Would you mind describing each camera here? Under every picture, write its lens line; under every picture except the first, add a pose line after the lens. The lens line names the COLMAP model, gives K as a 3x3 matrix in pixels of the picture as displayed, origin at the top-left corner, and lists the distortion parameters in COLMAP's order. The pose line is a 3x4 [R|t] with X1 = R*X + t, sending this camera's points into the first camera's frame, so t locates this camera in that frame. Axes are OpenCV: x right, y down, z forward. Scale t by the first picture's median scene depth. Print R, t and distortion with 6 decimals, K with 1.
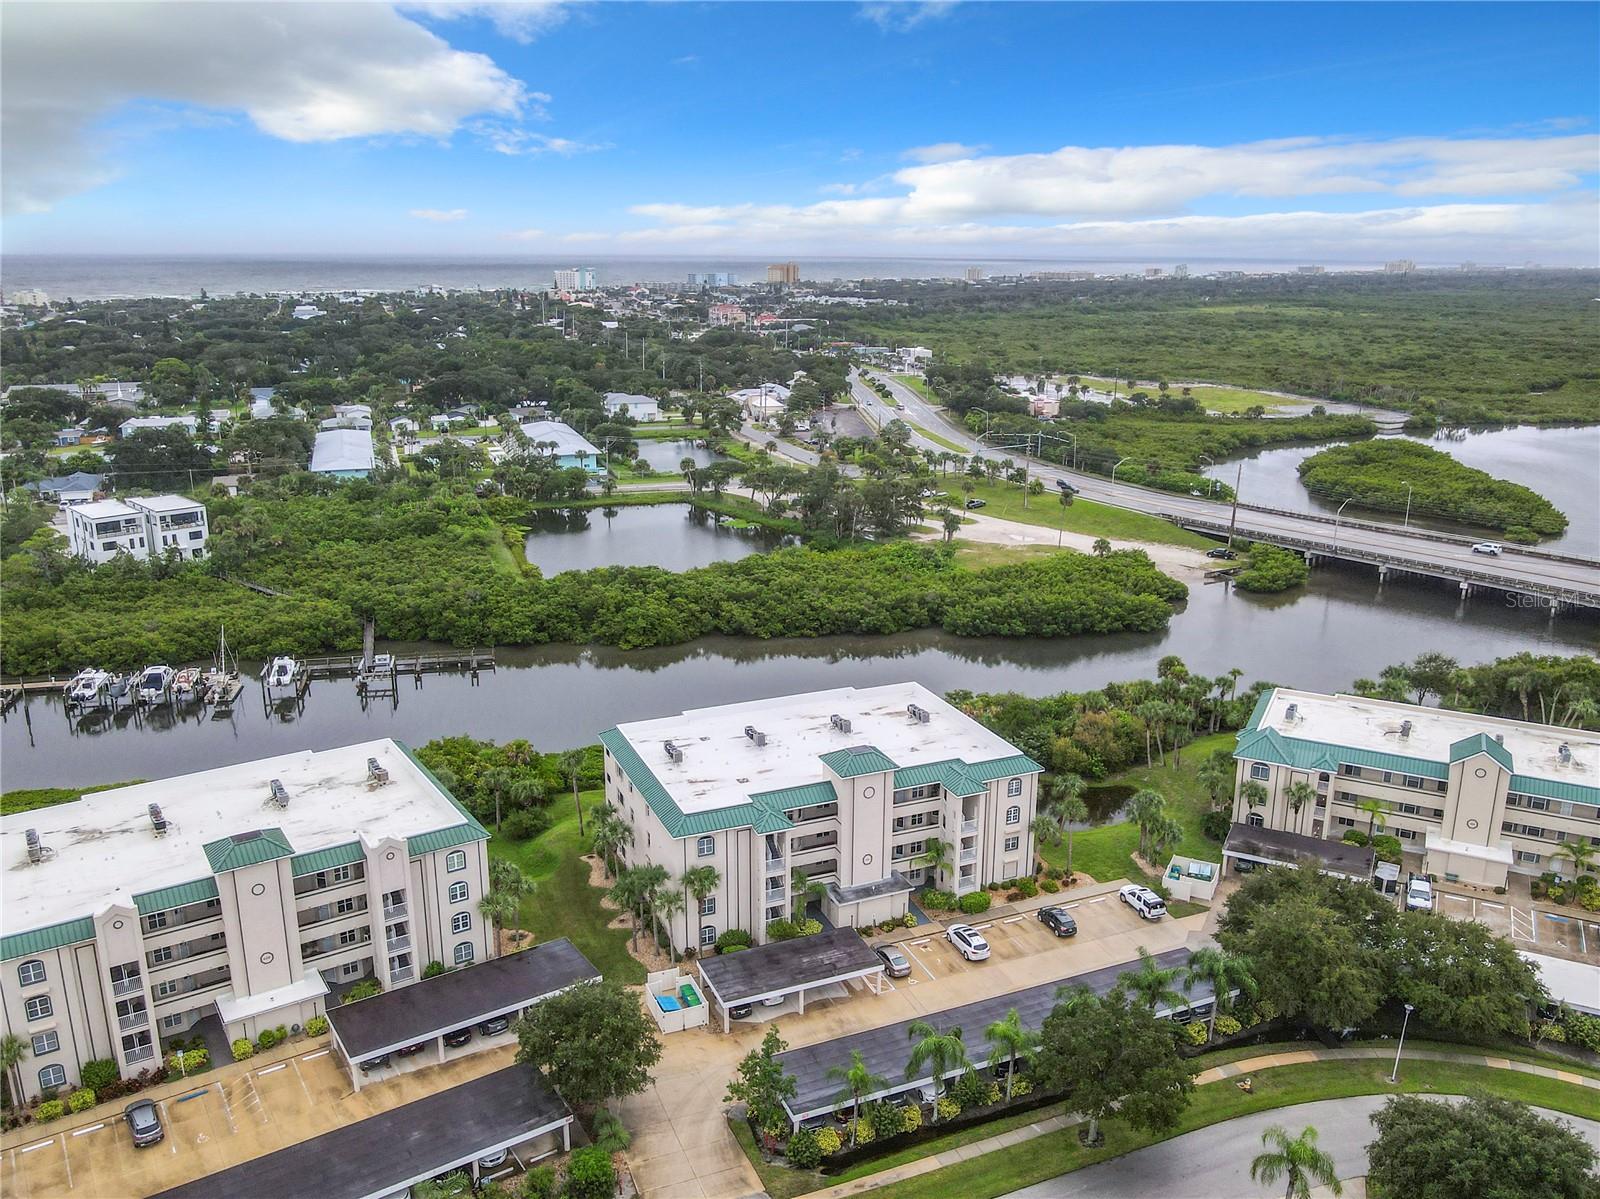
lens RADIAL K [[1283.3, 0, 841.8], [0, 1283.3, 603.0], [0, 0, 1]] dist [-0.027930, 0.002355]
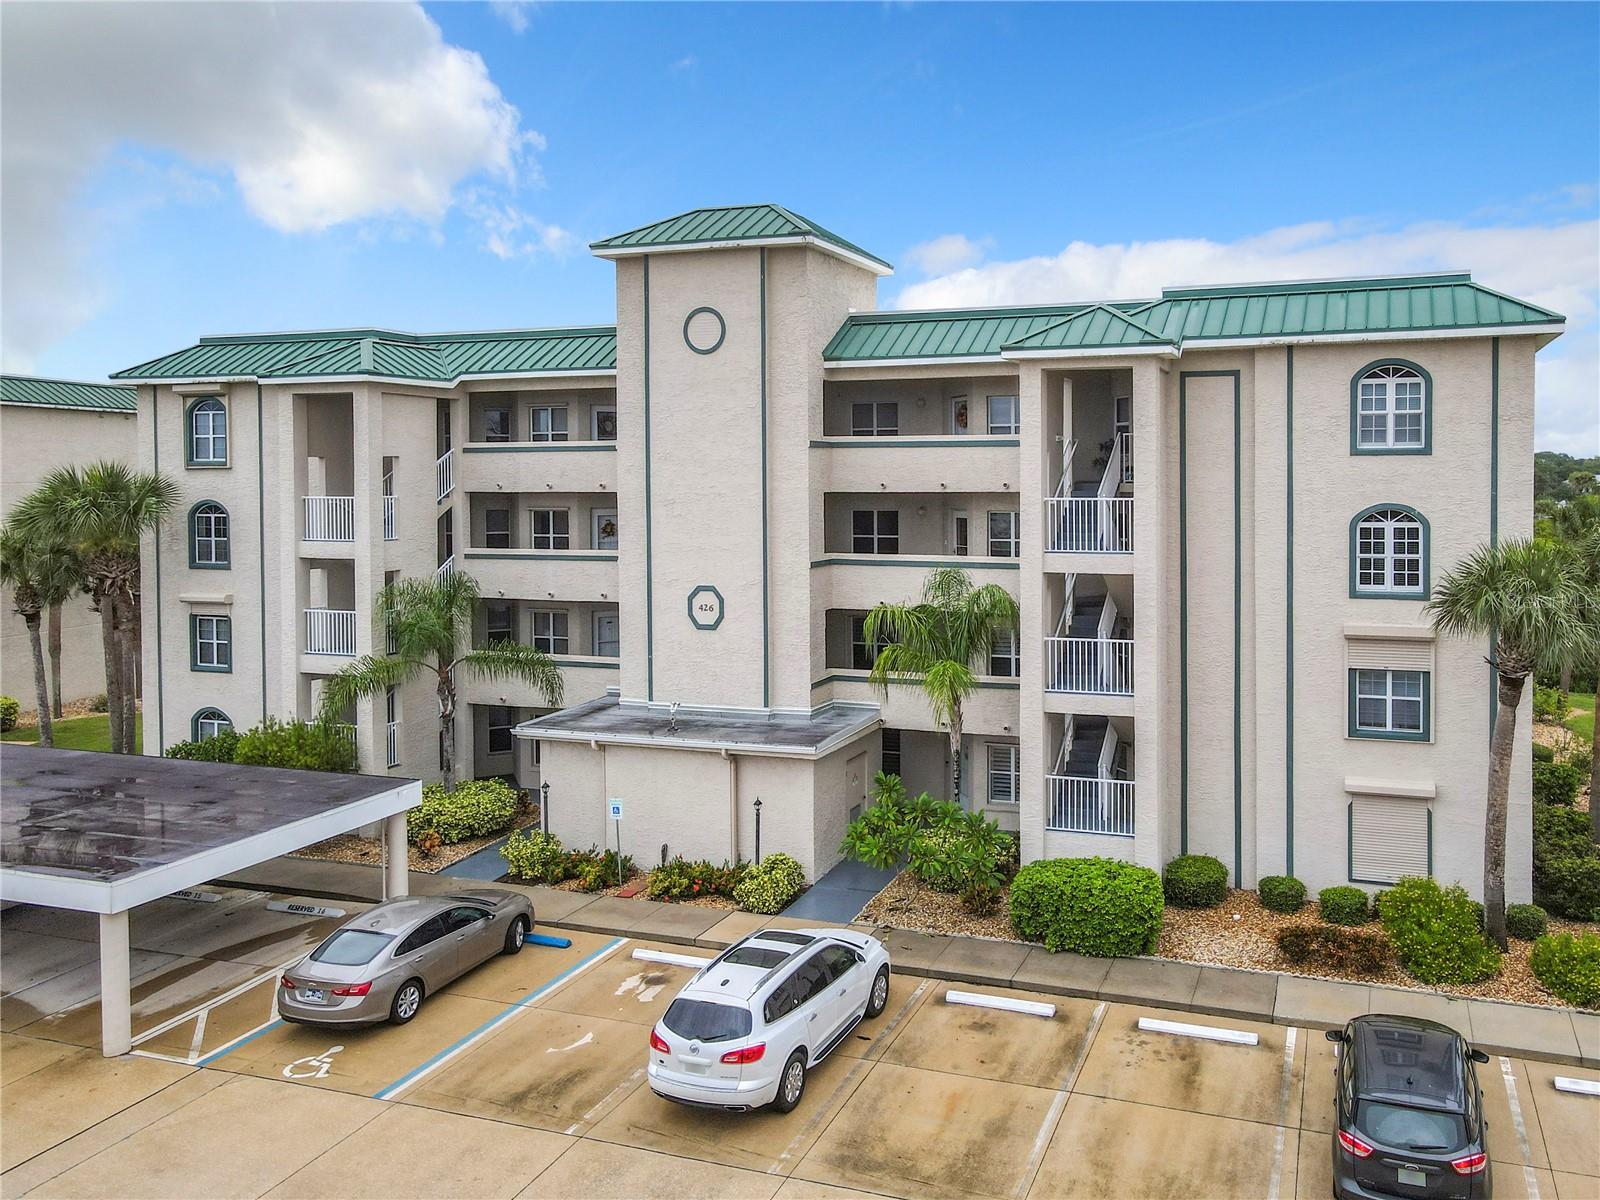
lens RADIAL K [[1213.5, 0, 962.3], [0, 1213.5, 515.2], [0, 0, 1]] dist [0.007689, 0.002574]
pose [[0.730159, -0.002254, -0.683274, 0.221104], [-0.170704, 0.967683, -0.185609, 0.210840], [0.661611, 0.252161, 0.706177, 0.823913]]
